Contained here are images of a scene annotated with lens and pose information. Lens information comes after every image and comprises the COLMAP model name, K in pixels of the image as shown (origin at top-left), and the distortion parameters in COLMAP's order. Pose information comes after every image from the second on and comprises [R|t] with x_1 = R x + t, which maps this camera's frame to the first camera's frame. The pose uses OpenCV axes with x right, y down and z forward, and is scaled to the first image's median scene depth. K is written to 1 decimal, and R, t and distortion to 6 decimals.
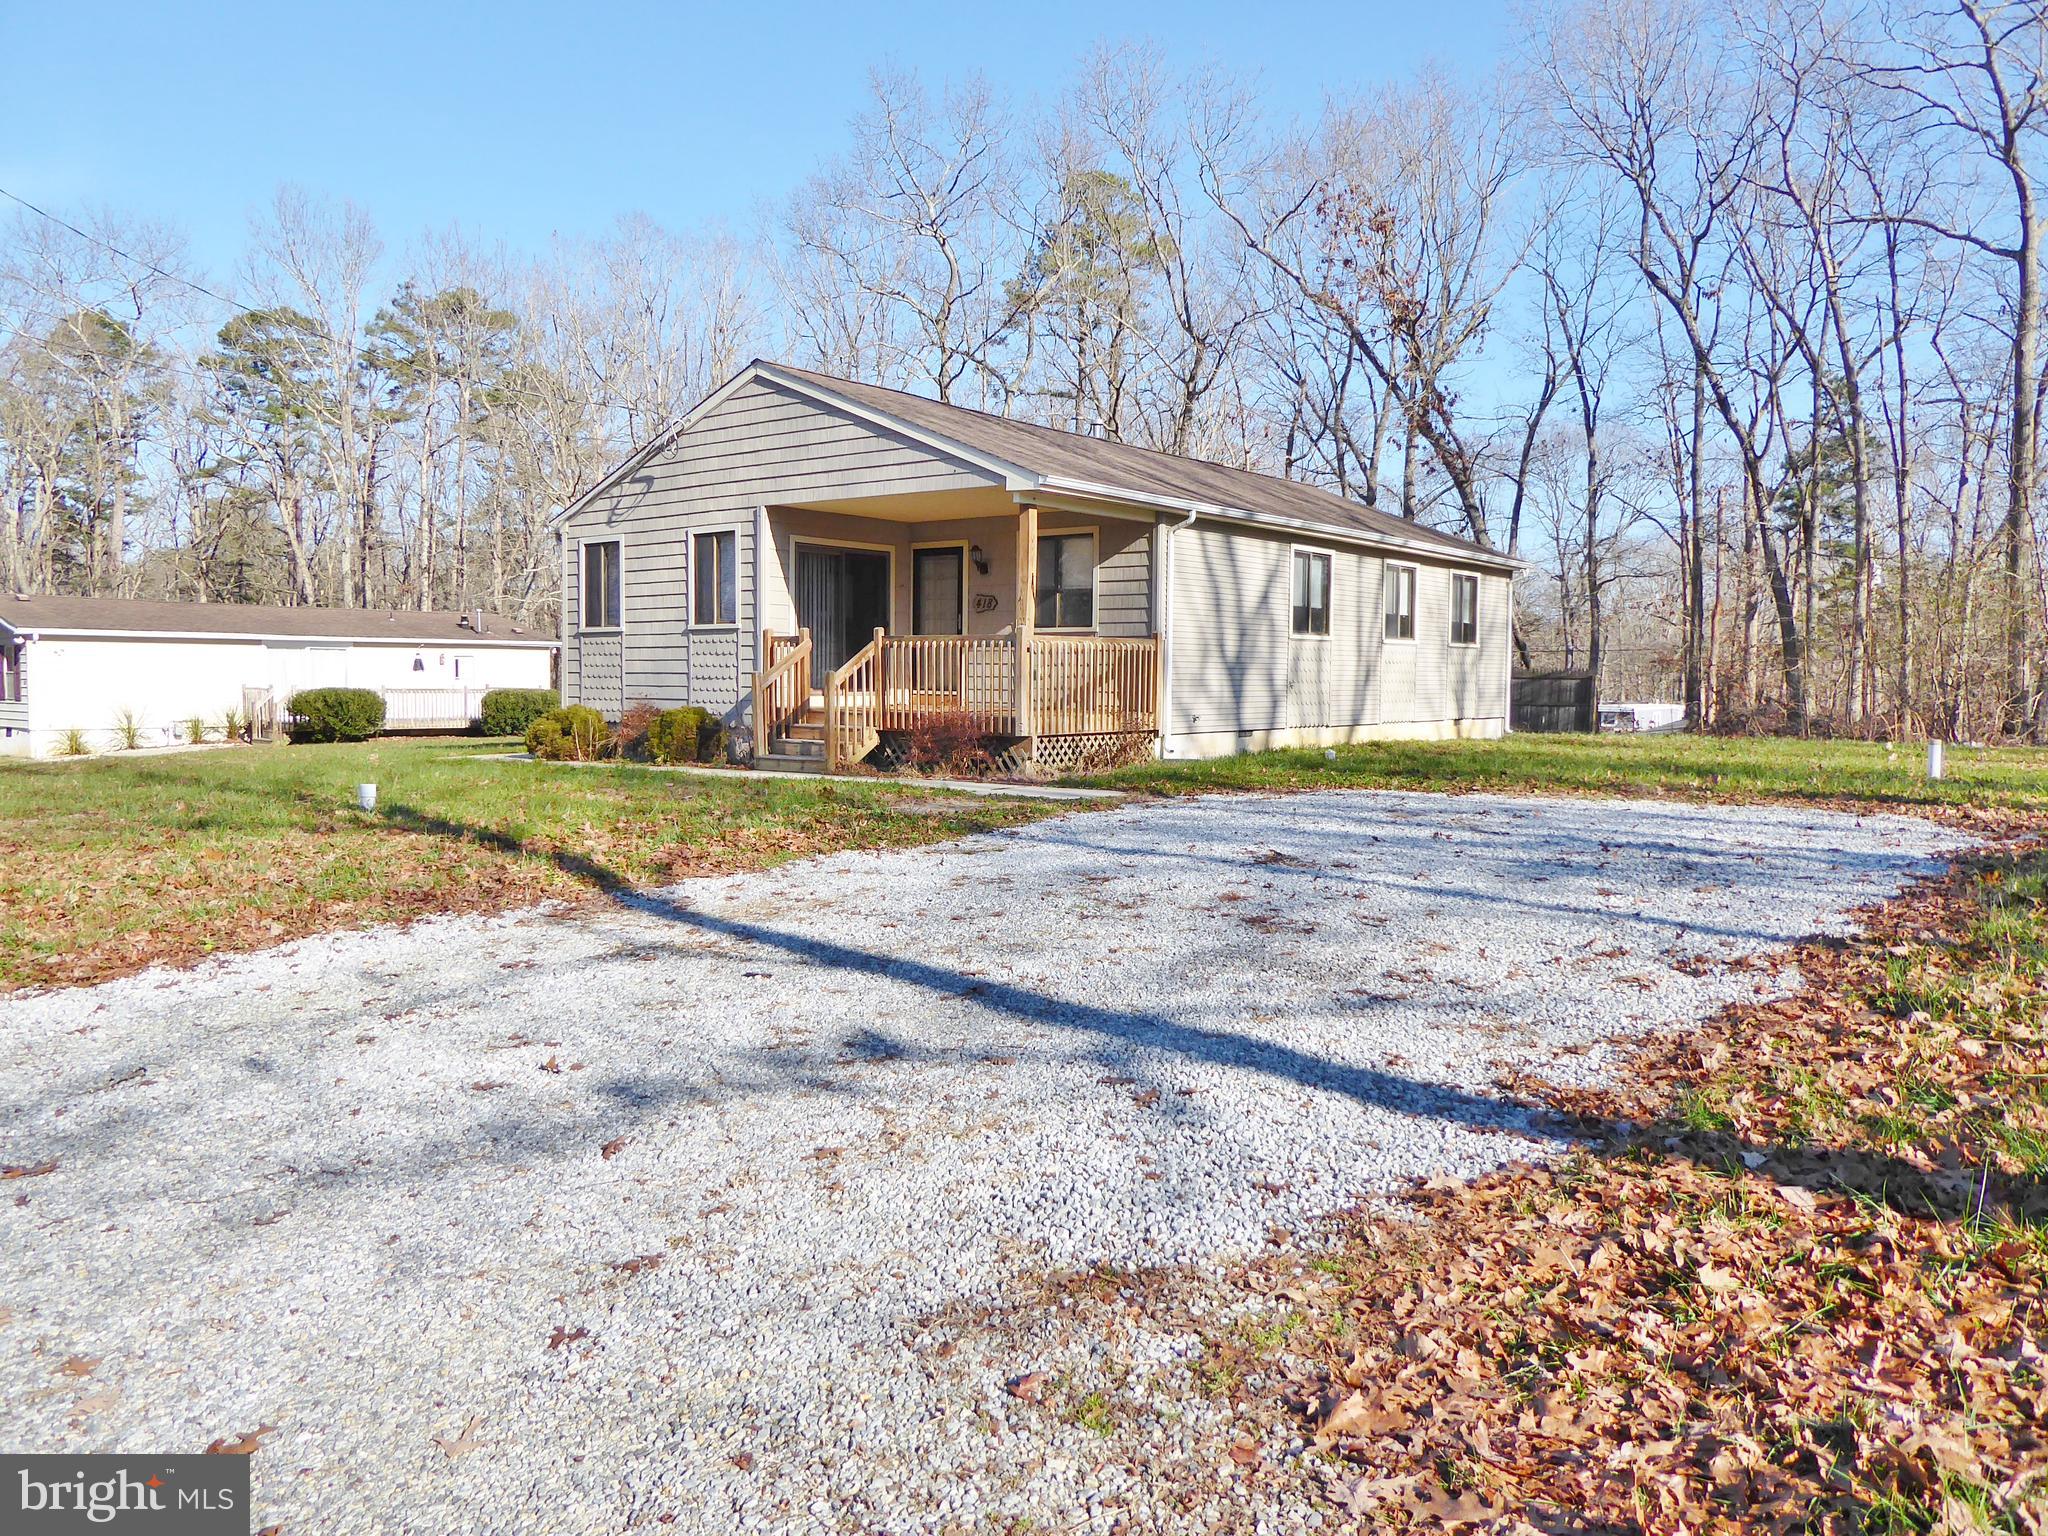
lens RADIAL K [[1489.5, 0, 1071.1], [0, 1489.5, 756.8], [0, 0, 1]] dist [0.006447, -0.008467]
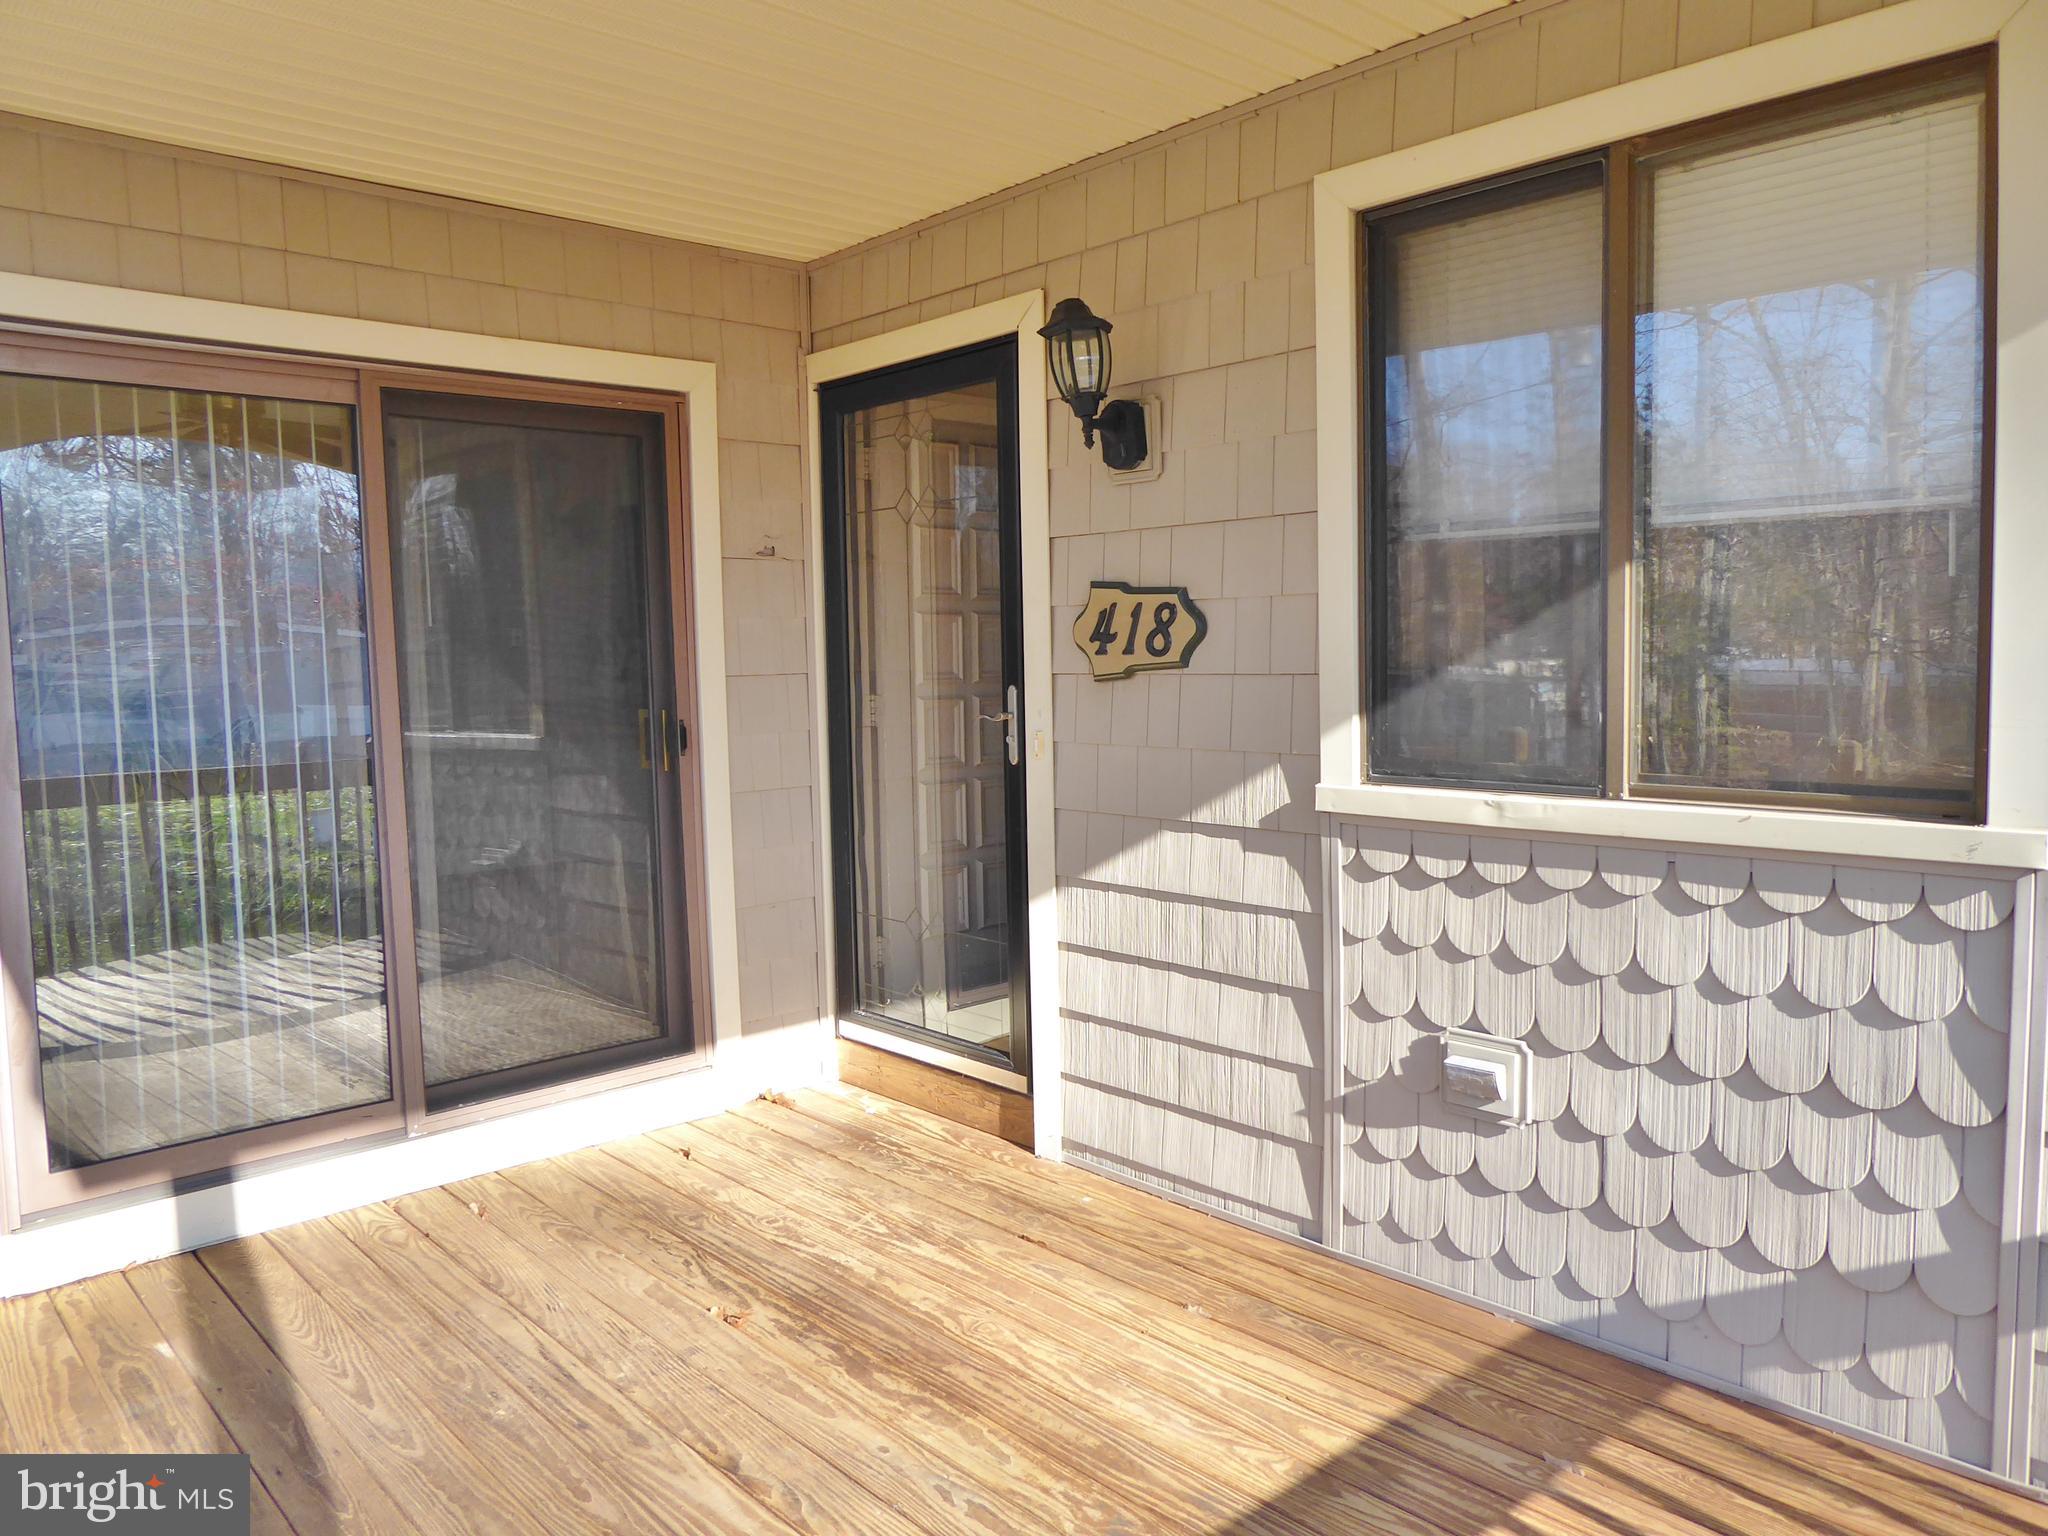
lens RADIAL K [[1465.8, 0, 1024.0], [0, 1465.8, 768.0], [0, 0, 1]] dist [-0.044436, 0.010204]
pose [[0.983593, -0.015633, -0.179721, -0.040152], [0.020850, 0.999413, 0.027174, -0.093387], [0.179191, -0.030475, 0.983342, 0.838577]]
